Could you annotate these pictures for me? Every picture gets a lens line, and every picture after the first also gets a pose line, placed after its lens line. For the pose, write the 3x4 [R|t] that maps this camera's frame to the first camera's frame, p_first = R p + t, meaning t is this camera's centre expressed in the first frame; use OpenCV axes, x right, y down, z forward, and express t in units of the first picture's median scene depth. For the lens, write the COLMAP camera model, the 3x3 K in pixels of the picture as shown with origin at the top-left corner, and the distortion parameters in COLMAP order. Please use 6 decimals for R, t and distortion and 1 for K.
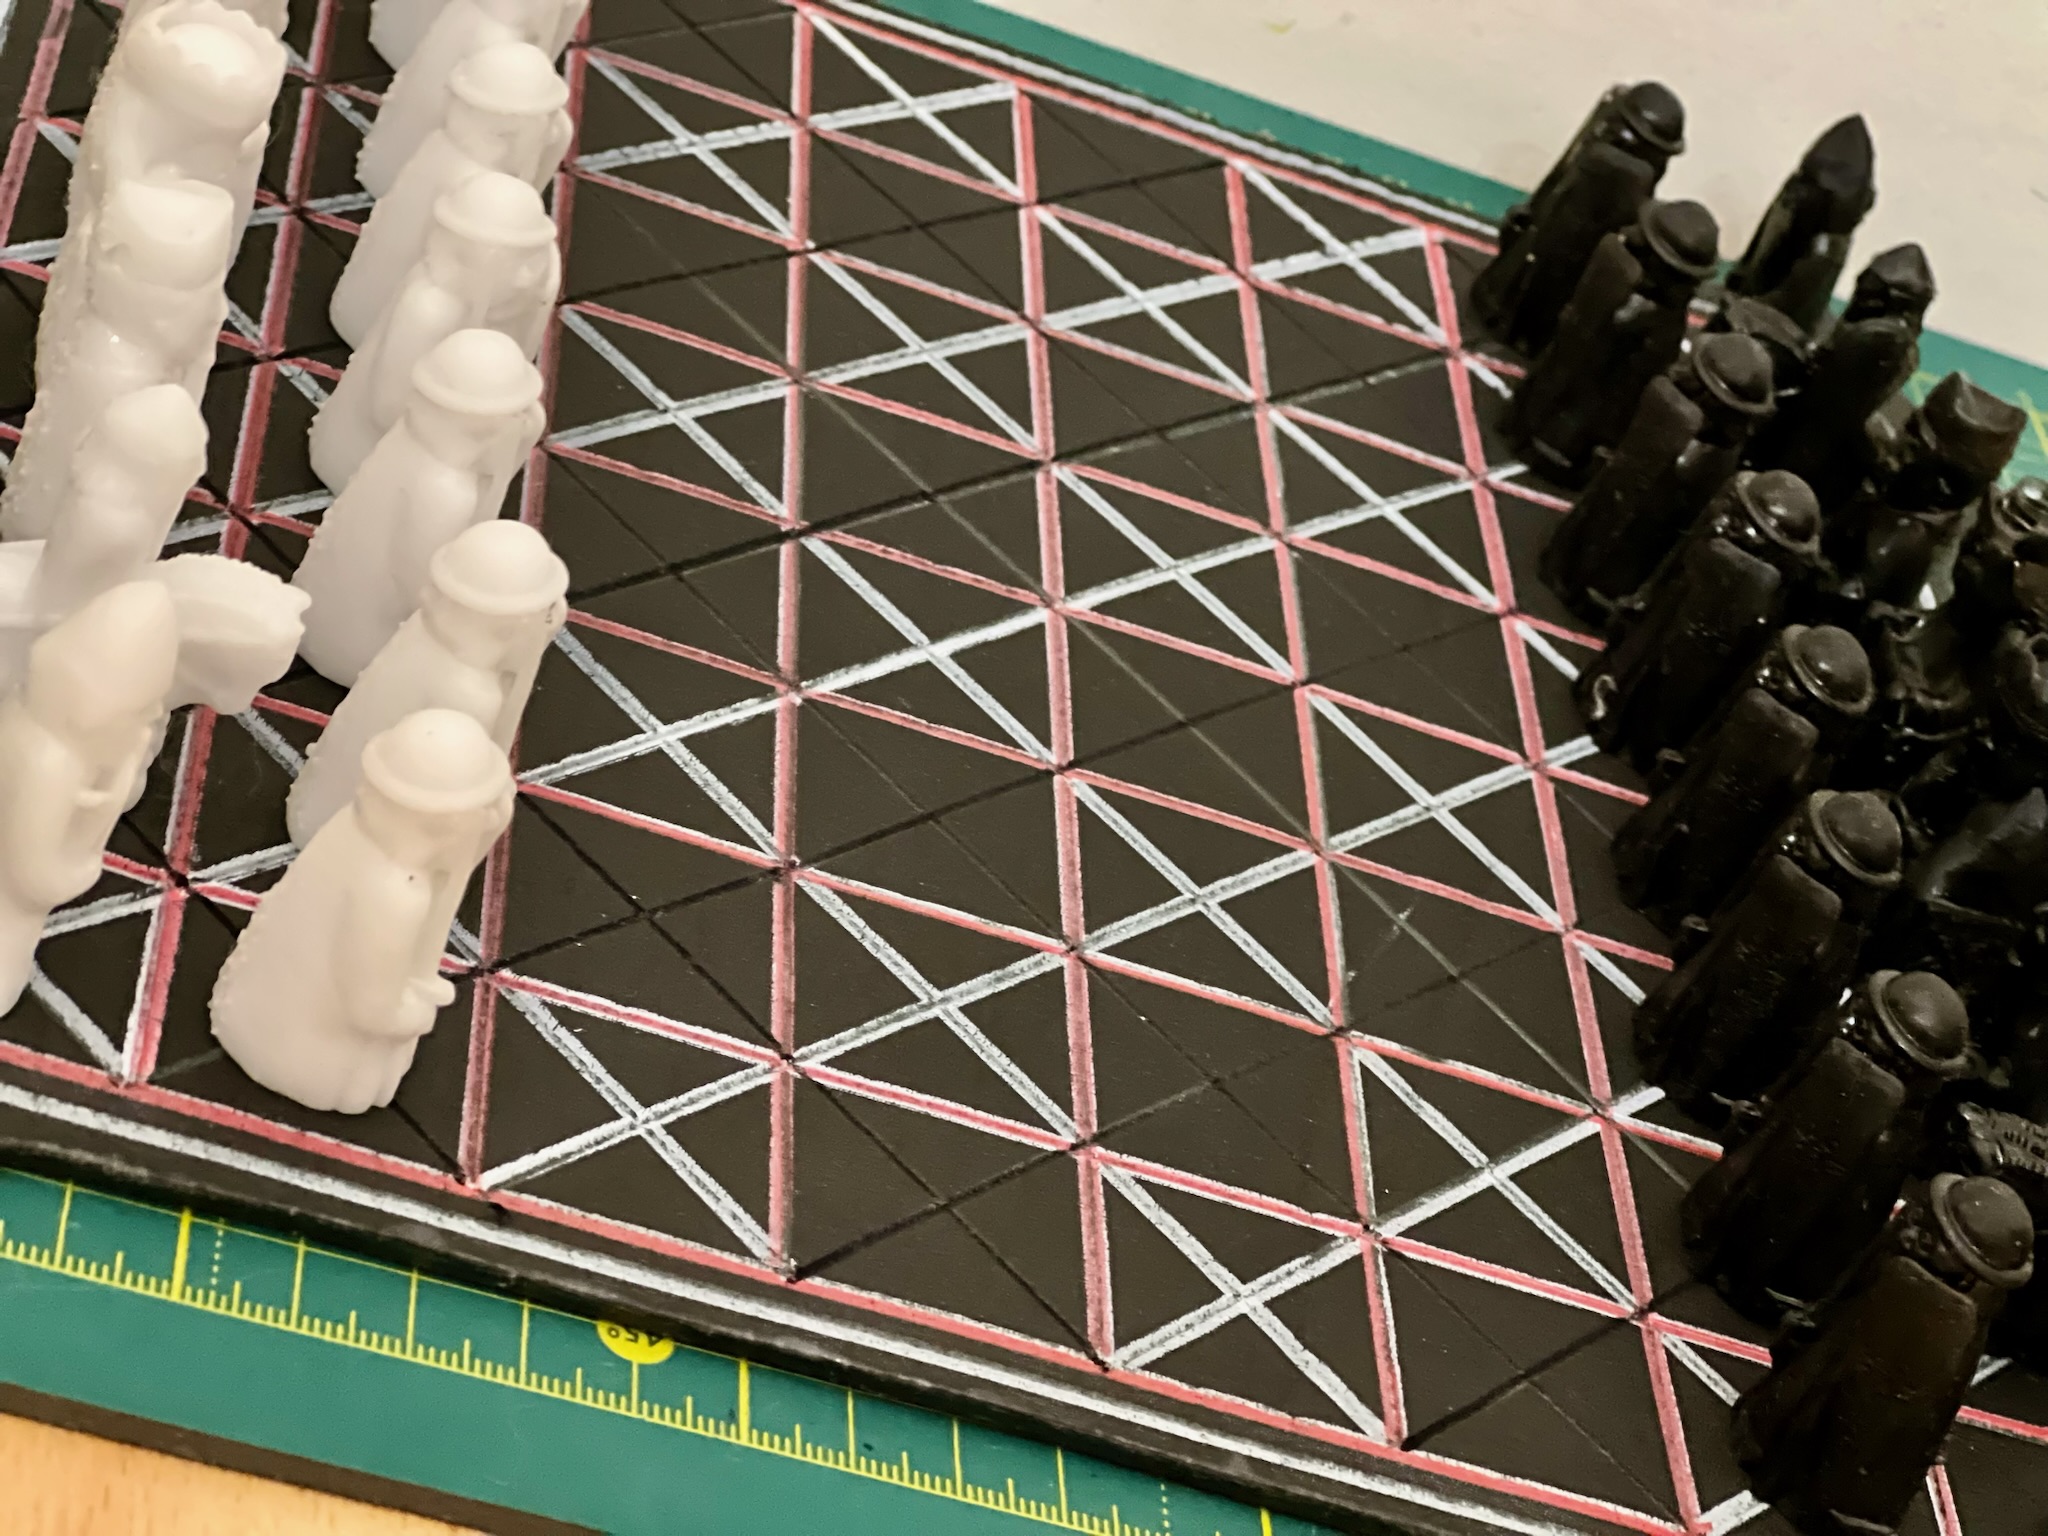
lens RADIAL K [[4692.6, 0, 1024.0], [0, 4692.6, 768.0], [0, 0, 1]] dist [-0.587312, 10.302004]
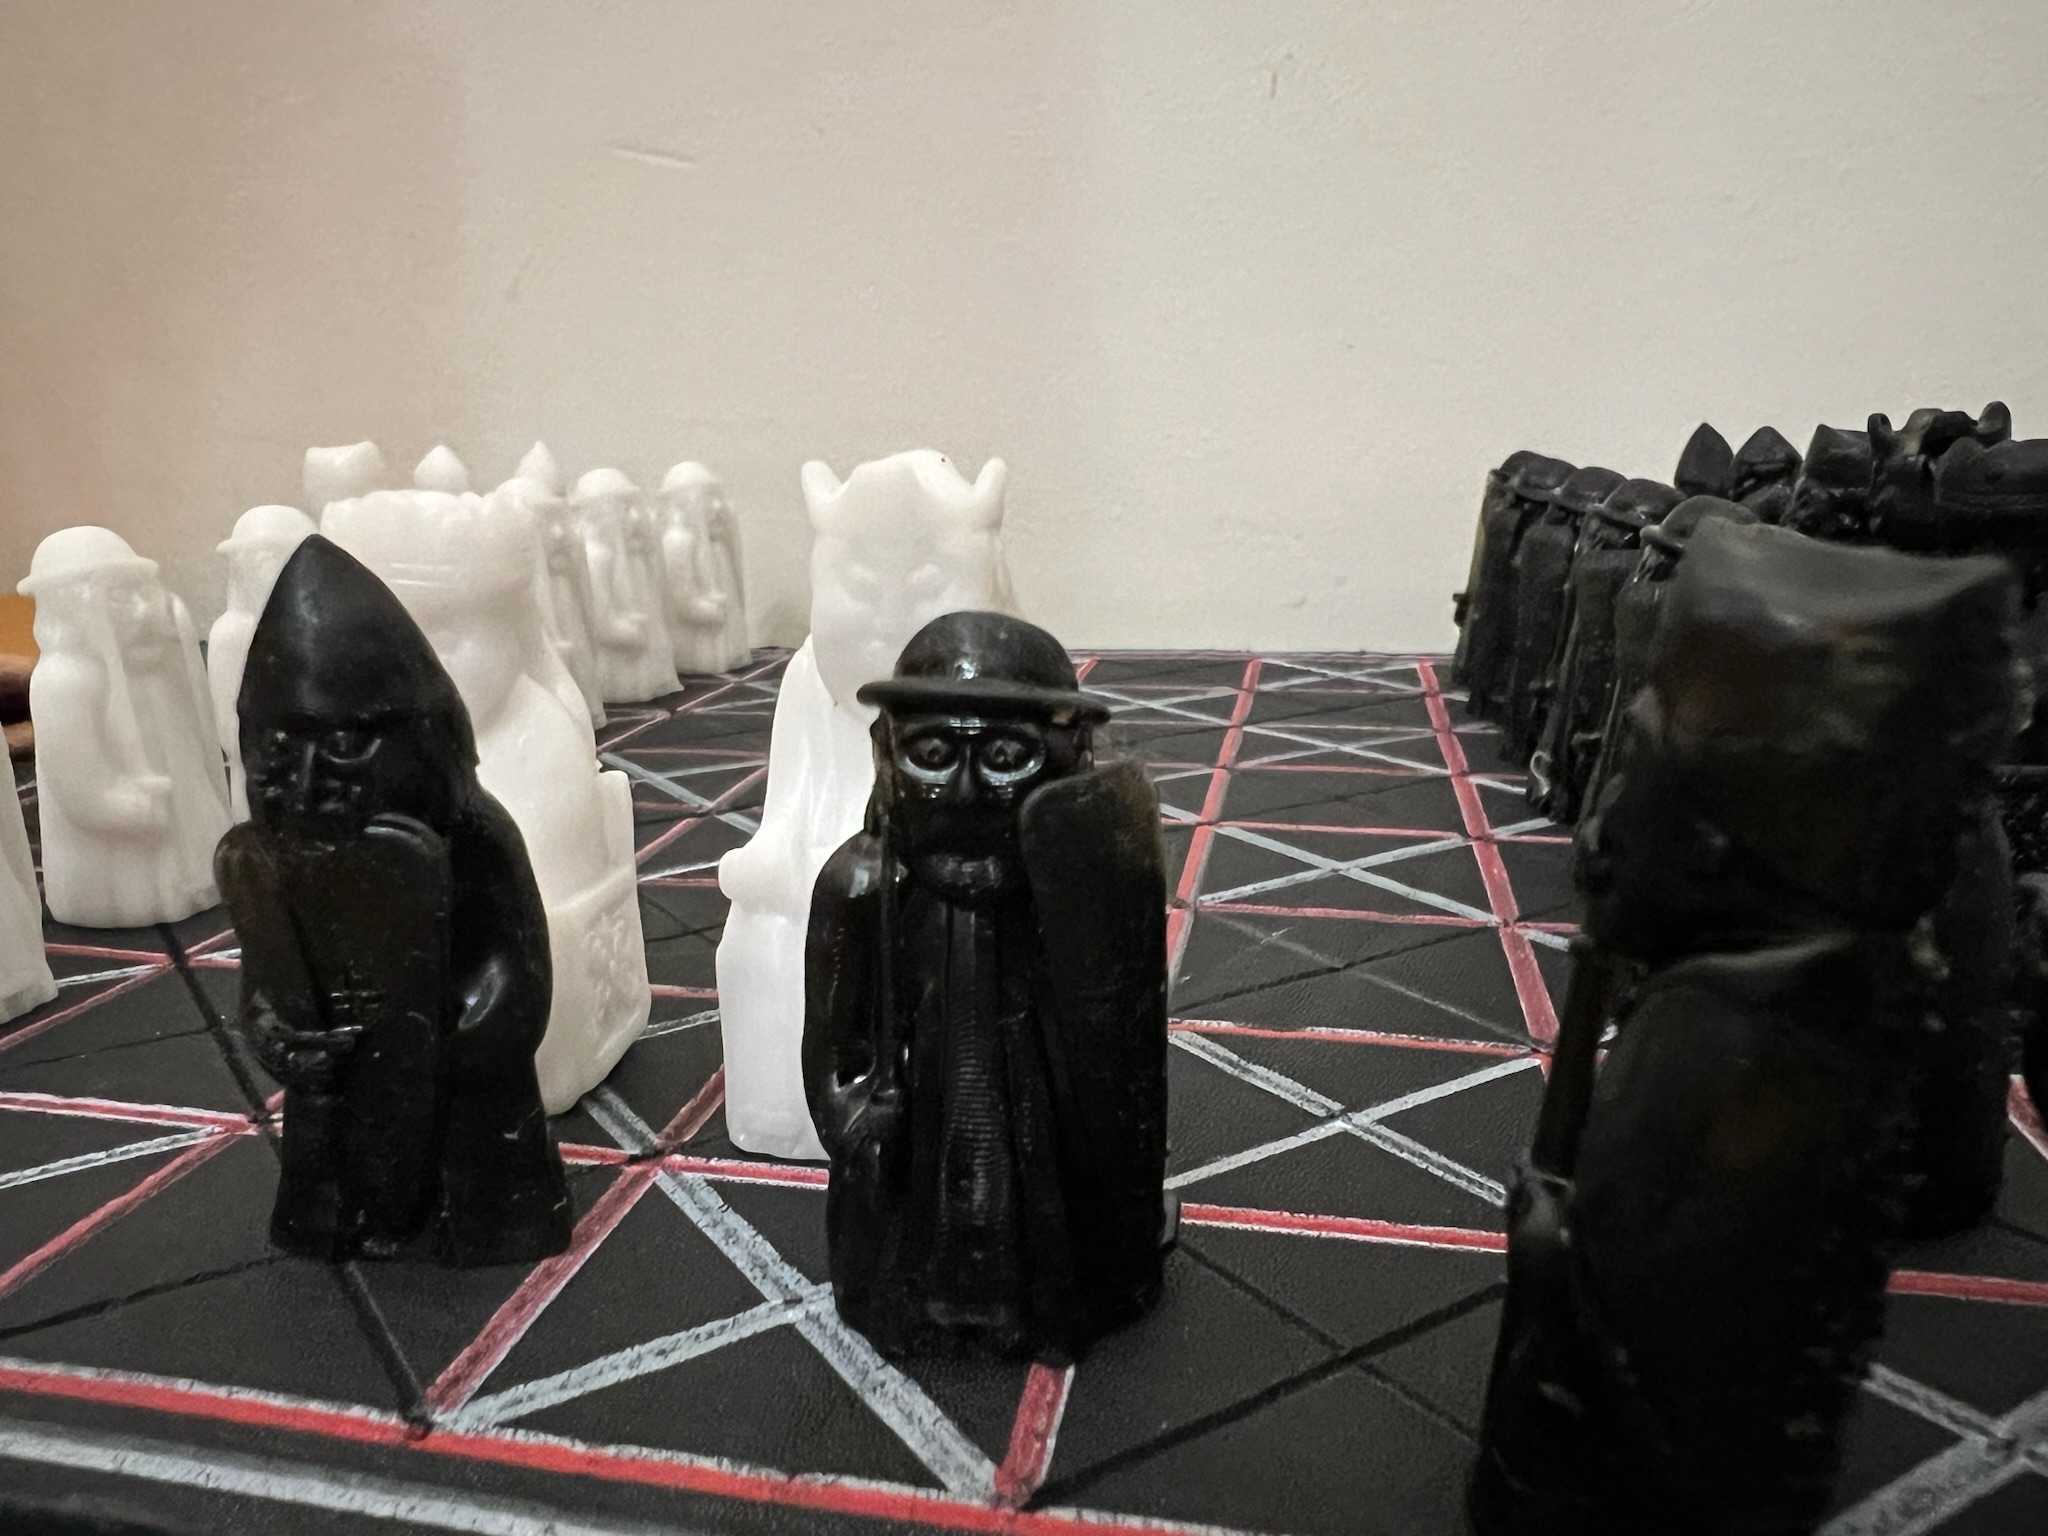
lens RADIAL K [[1581.0, 0, 943.9], [0, 1581.0, 911.3], [0, 0, 1]] dist [0.001235, -0.006101]
pose [[0.883090, -0.310656, -0.351632, 0.134761], [0.167429, 0.908723, -0.382349, 0.133815], [0.438315, 0.278775, 0.854497, 0.739077]]
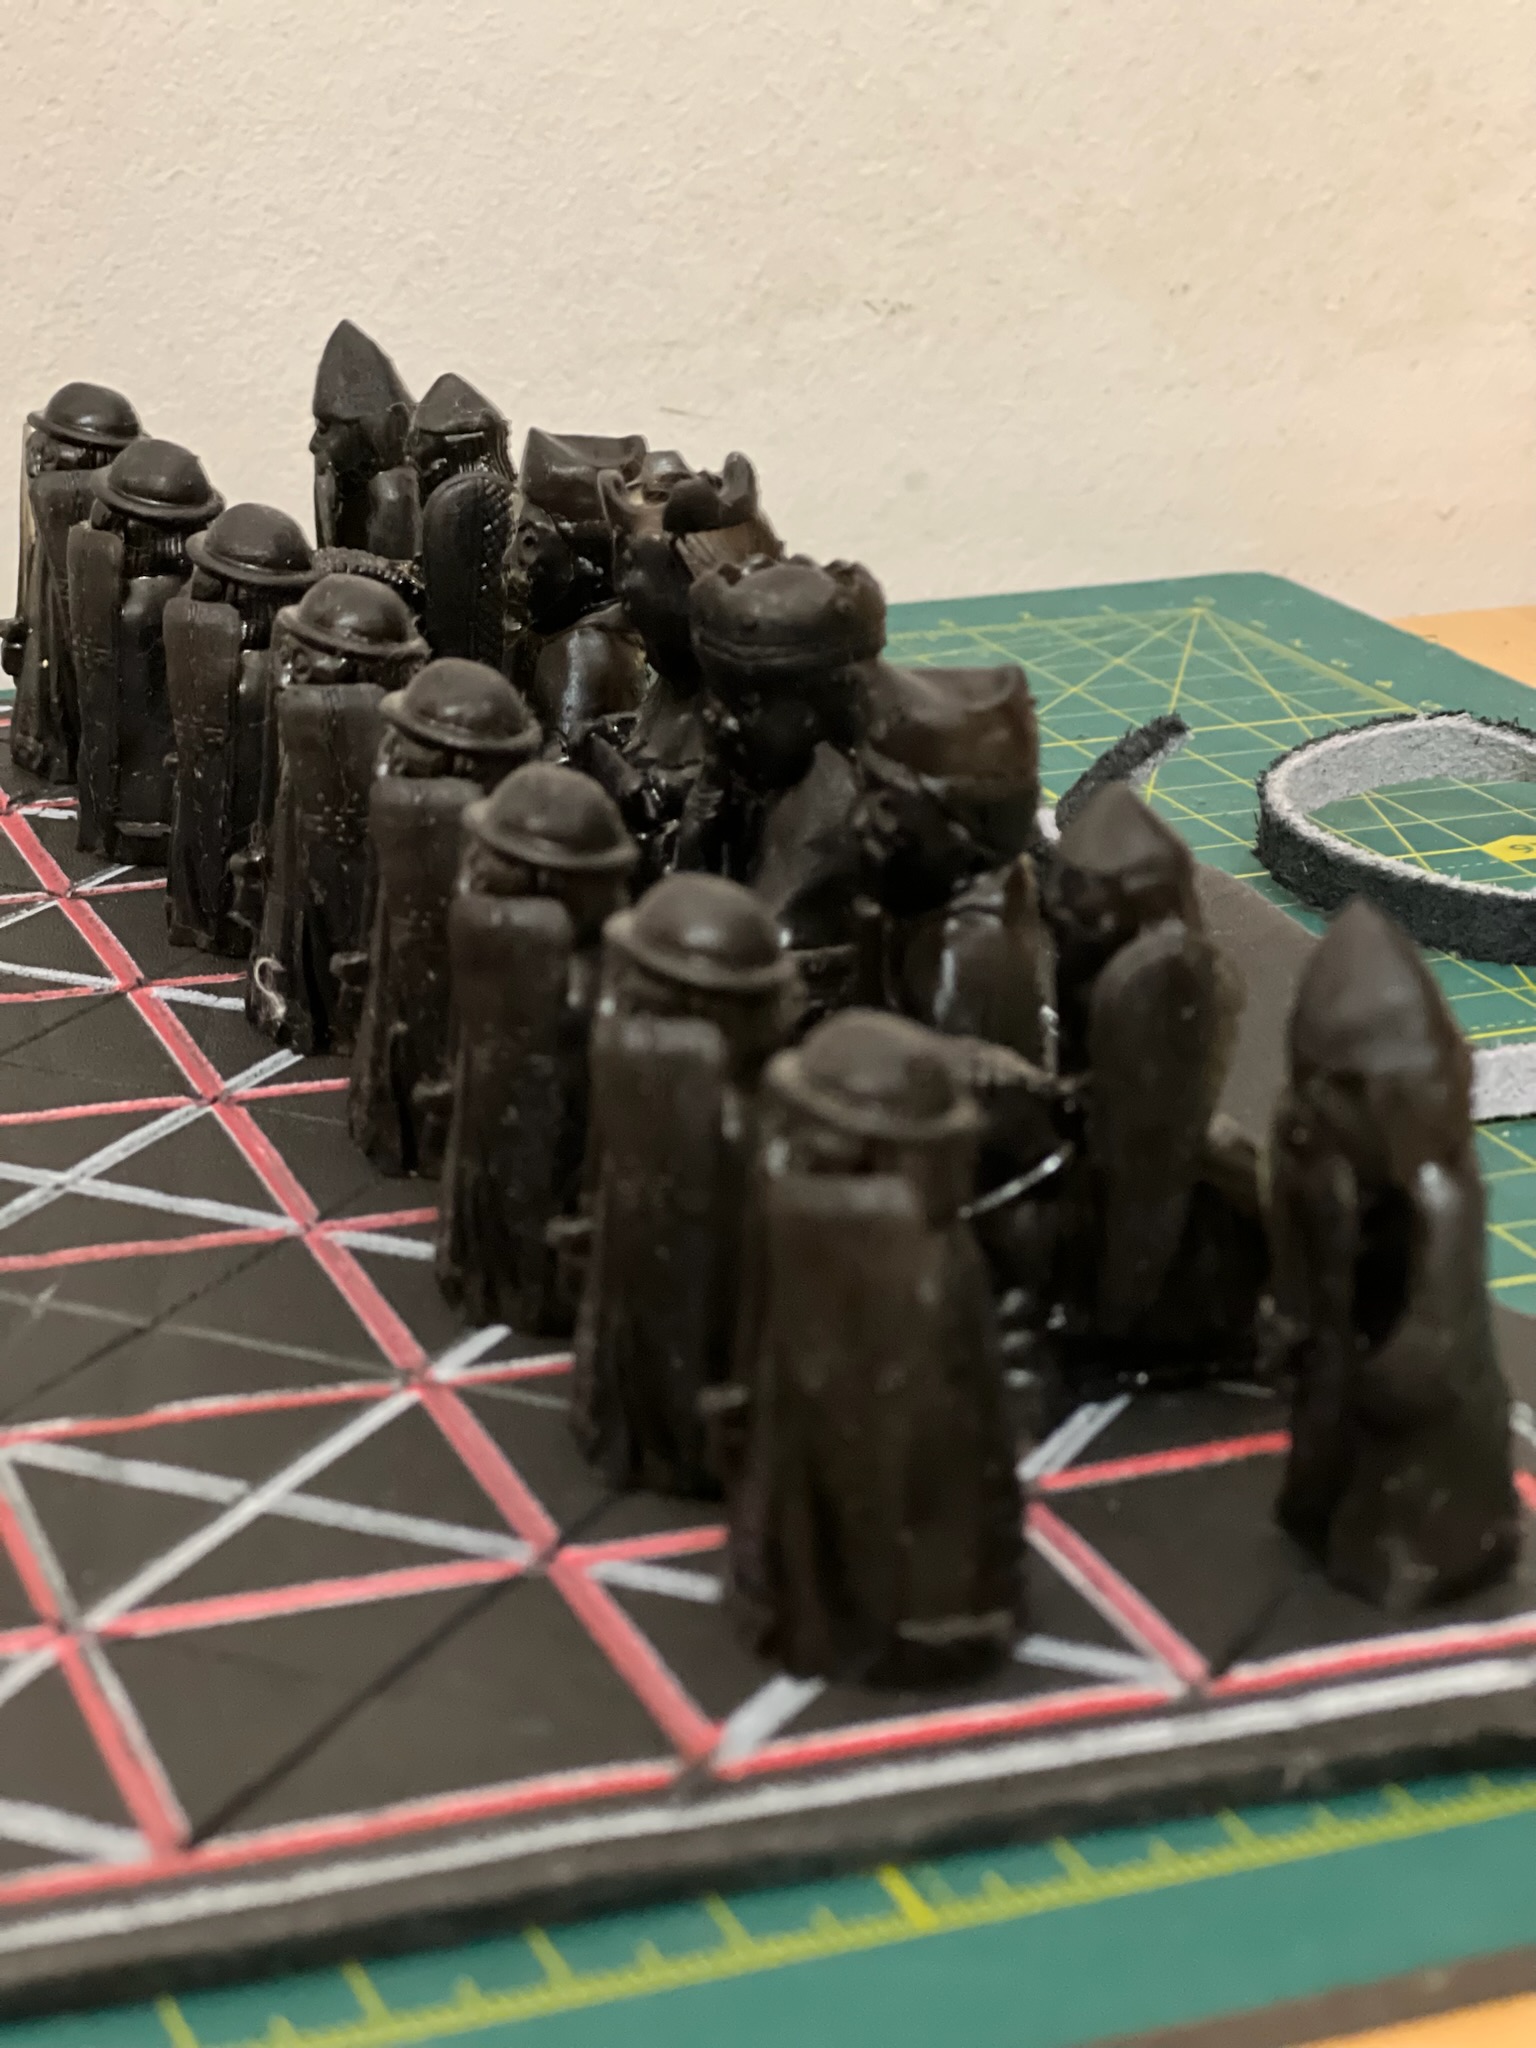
lens RADIAL K [[4692.6, 0, 768.0], [0, 4692.6, 1024.0], [0, 0, 1]] dist [-0.587312, 10.302004]
pose [[0.876673, -0.459217, 0.143402, 0.096545], [0.480228, 0.853127, -0.203850, 0.187483], [-0.028729, 0.247576, 0.968443, 0.358939]]
